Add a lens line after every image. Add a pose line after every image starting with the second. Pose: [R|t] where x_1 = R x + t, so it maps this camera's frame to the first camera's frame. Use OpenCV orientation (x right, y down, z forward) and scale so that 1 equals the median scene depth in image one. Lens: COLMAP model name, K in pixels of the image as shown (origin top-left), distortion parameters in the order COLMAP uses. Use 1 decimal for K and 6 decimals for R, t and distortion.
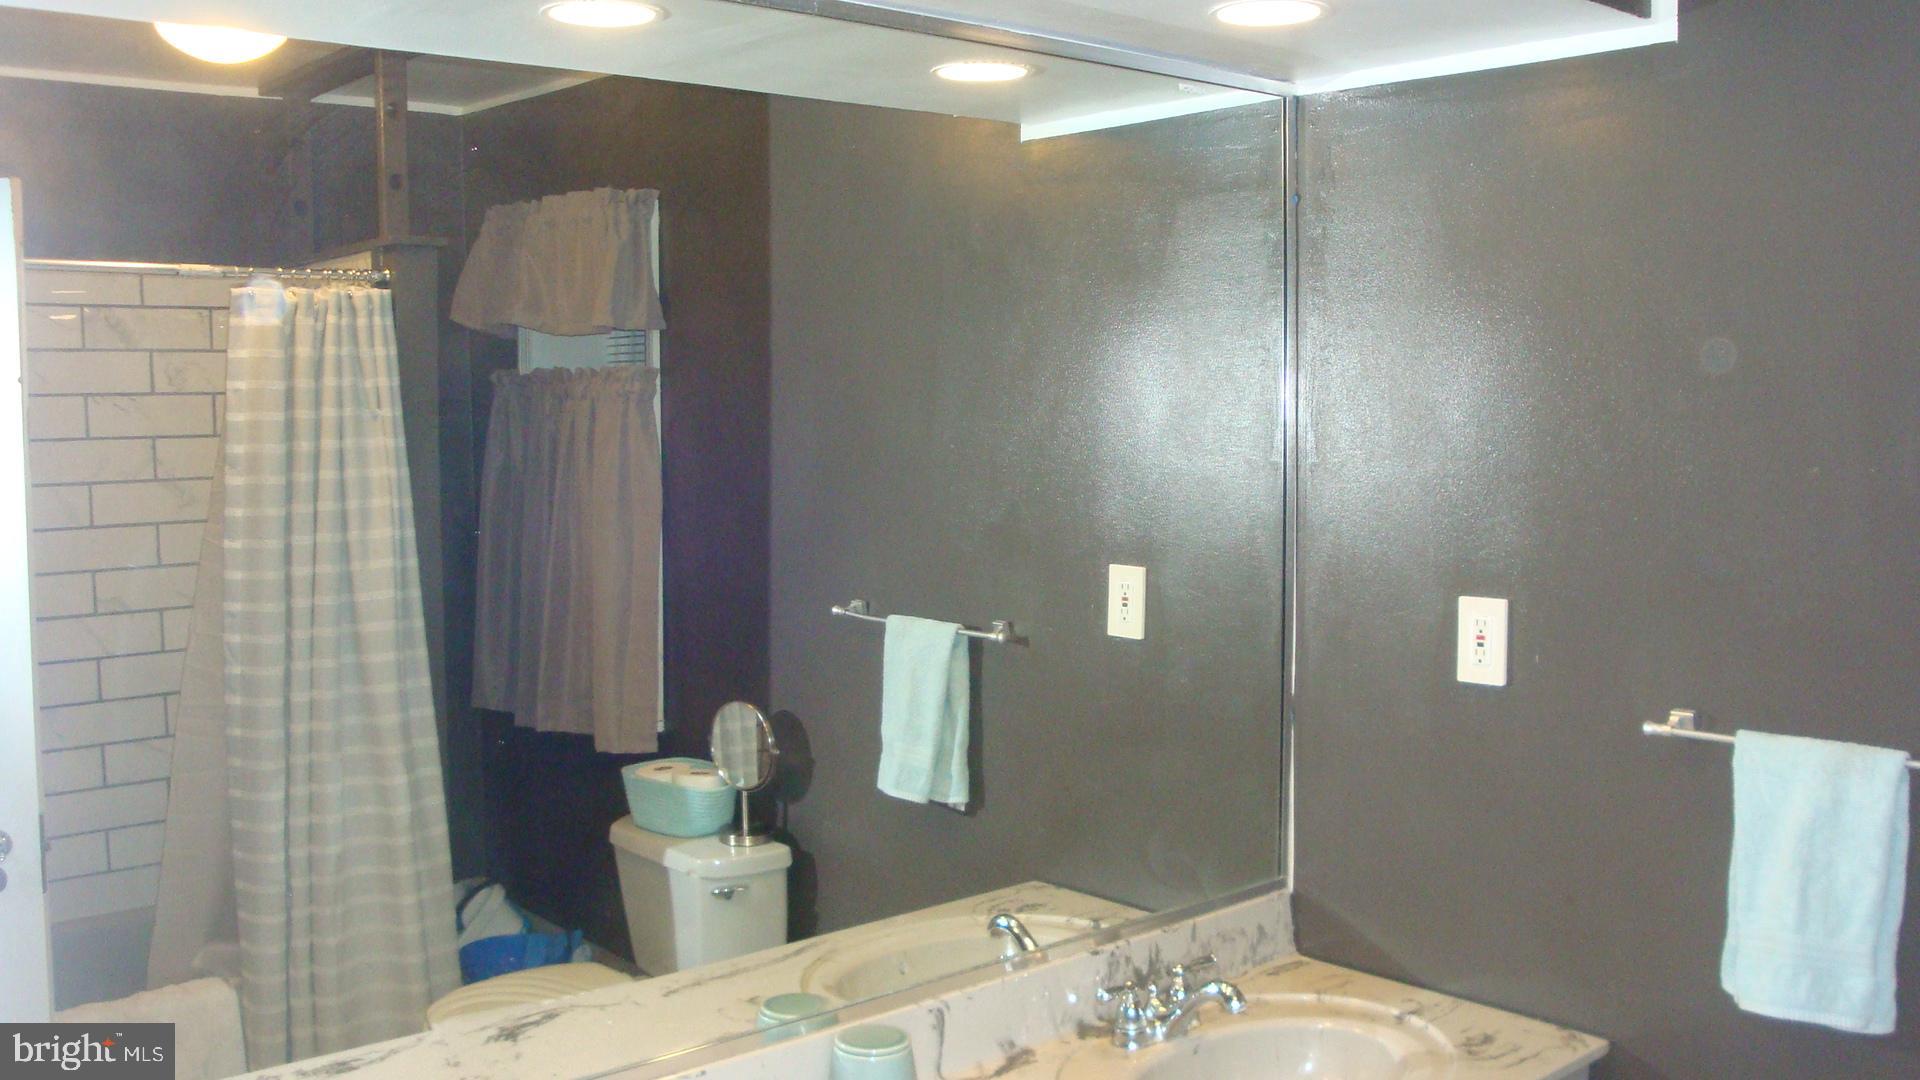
lens RADIAL K [[1793.4, 0, 969.1], [0, 1793.4, 545.0], [0, 0, 1]] dist [-0.153964, 0.163614]
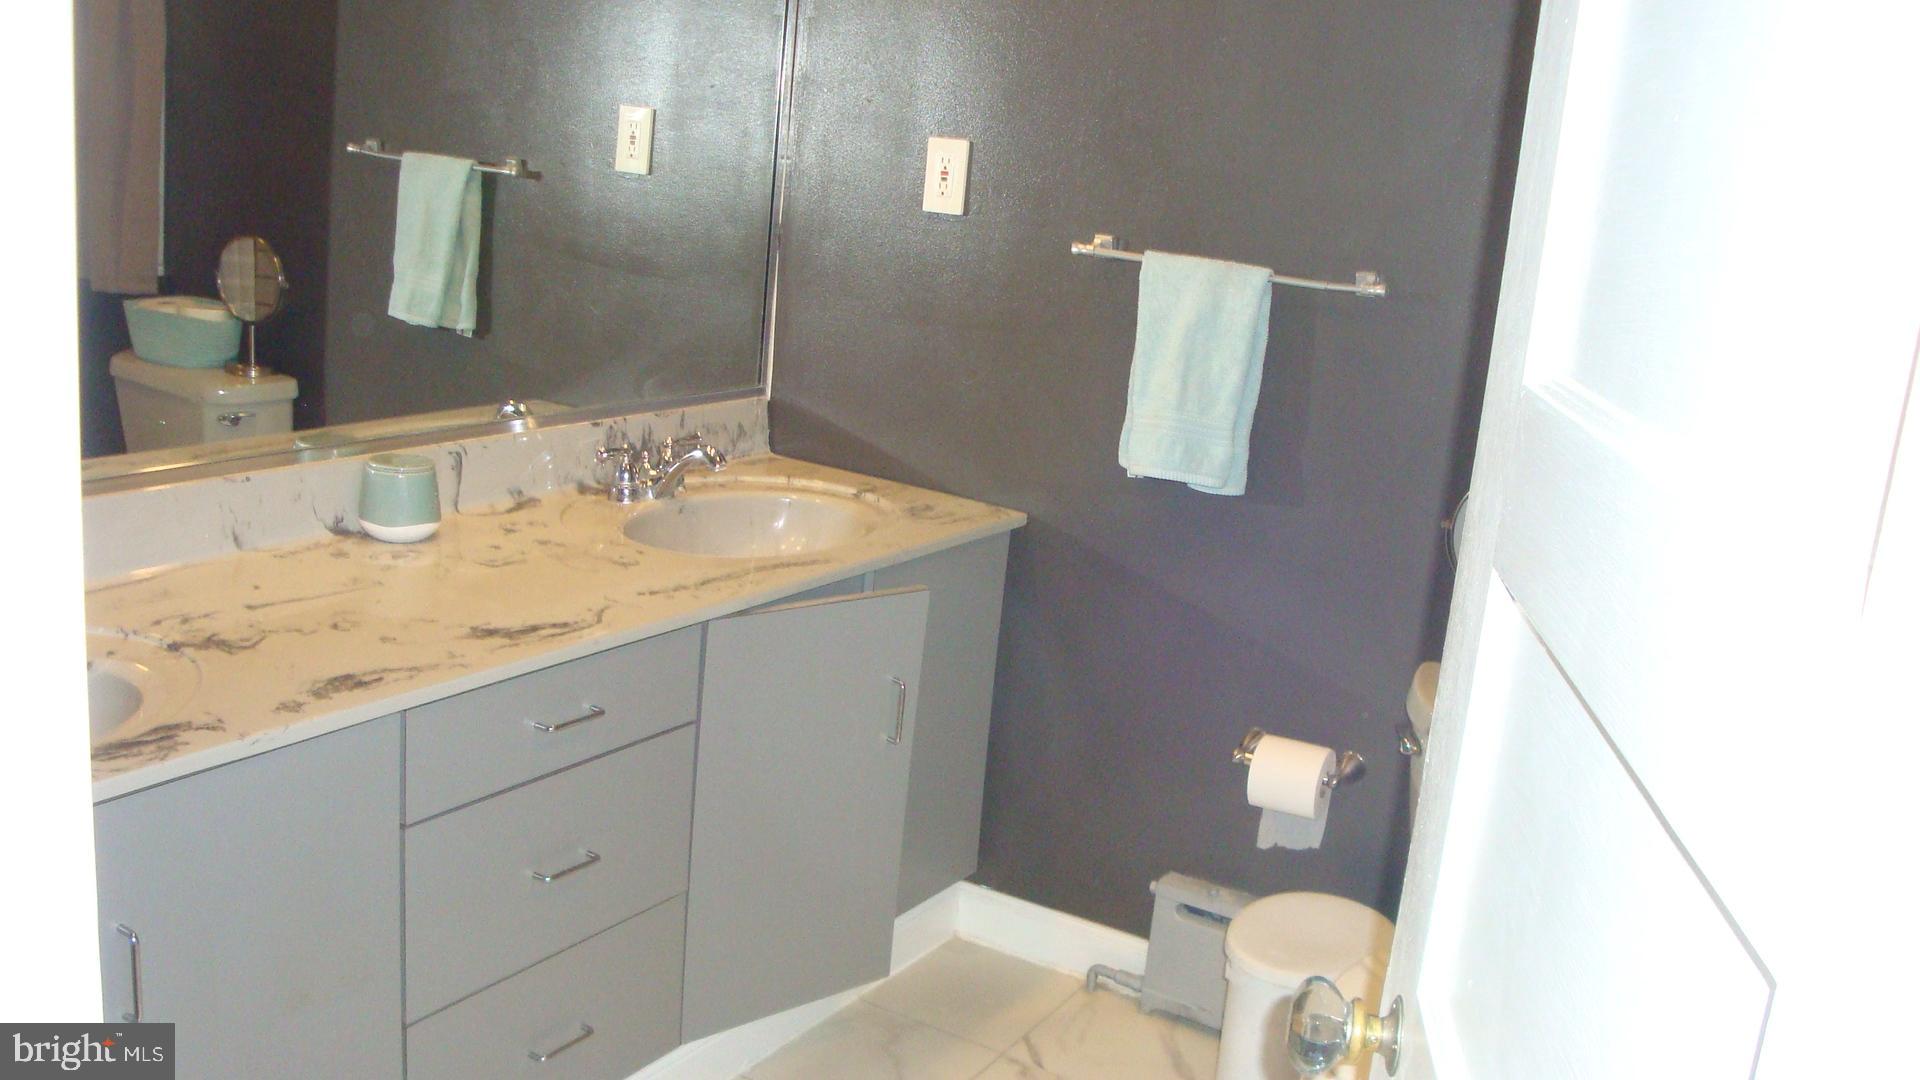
lens RADIAL K [[1793.4, 0, 969.1], [0, 1793.4, 545.0], [0, 0, 1]] dist [-0.153964, 0.163614]
pose [[0.957580, 0.025227, 0.287063, -0.024094], [-0.075526, 0.983309, 0.165526, 0.094849], [-0.278096, -0.180185, 0.943502, -0.145213]]
